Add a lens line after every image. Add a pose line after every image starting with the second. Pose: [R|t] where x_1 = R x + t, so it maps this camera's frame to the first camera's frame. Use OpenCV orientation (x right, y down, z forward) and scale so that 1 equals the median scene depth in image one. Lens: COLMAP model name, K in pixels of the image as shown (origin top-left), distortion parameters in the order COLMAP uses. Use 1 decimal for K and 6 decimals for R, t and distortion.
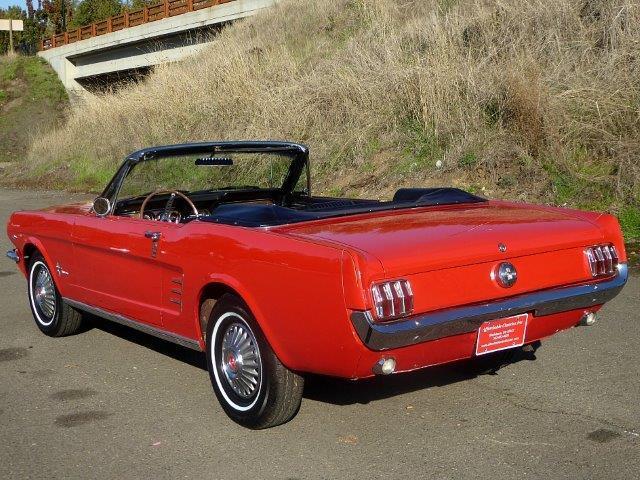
lens RADIAL K [[915.3, 0, 320.0], [0, 915.3, 240.0], [0, 0, 1]] dist [0.009191, -0.013173]
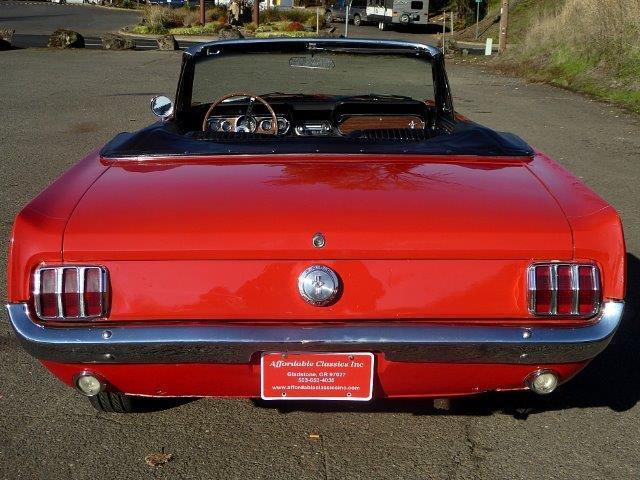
lens RADIAL K [[915.3, 0, 320.0], [0, 915.3, 240.0], [0, 0, 1]] dist [0.009191, -0.013173]
pose [[0.822612, 0.171982, -0.541971, 0.404909], [-0.103978, 0.982588, 0.153982, -0.065672], [0.559016, -0.070314, 0.826170, 0.381391]]
